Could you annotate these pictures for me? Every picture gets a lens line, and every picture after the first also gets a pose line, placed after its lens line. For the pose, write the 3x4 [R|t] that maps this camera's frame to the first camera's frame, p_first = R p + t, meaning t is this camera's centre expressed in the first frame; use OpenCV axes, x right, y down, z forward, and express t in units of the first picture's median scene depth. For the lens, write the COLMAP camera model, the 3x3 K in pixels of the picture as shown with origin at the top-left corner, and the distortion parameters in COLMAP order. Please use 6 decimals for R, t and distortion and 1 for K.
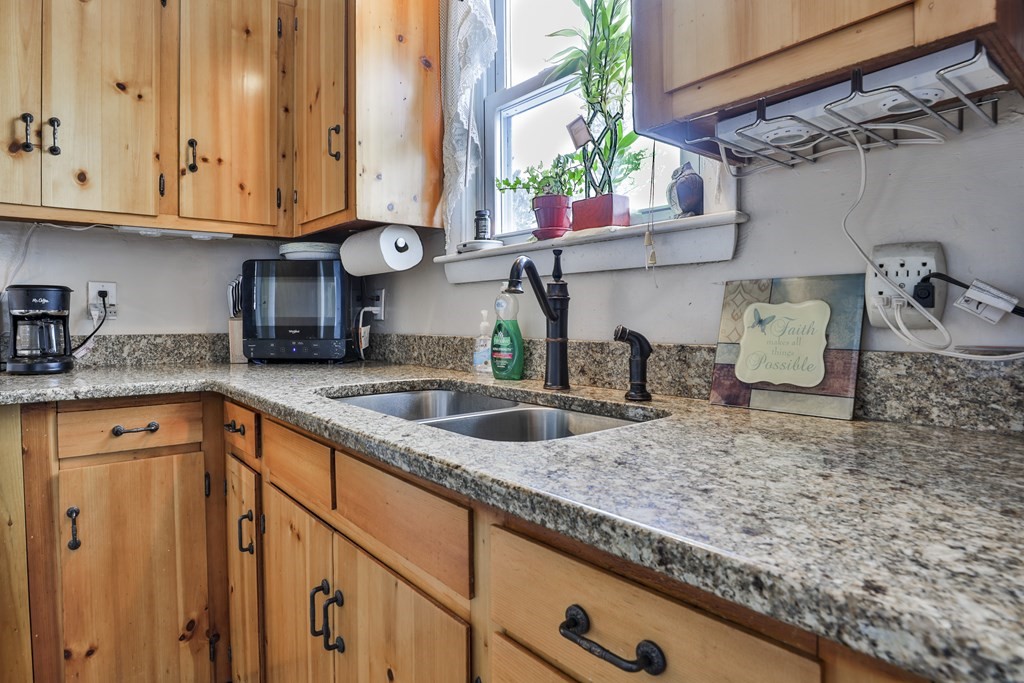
lens RADIAL K [[619.0, 0, 510.7], [0, 619.0, 325.5], [0, 0, 1]] dist [-0.036910, 0.004983]
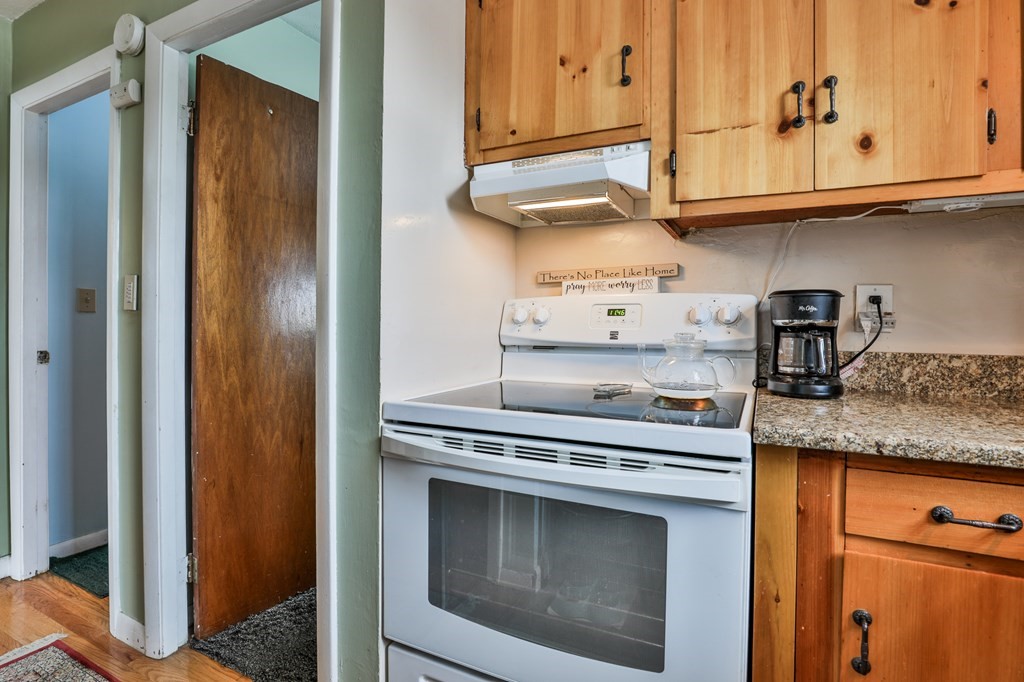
lens RADIAL K [[503.6, 0, 508.7], [0, 503.6, 337.8], [0, 0, 1]] dist [-0.036372, 0.011729]
pose [[0.440673, 0.027659, -0.897241, -0.351375], [-0.021191, 0.999567, 0.020405, -0.006315], [0.897417, 0.010022, 0.441069, 0.341763]]
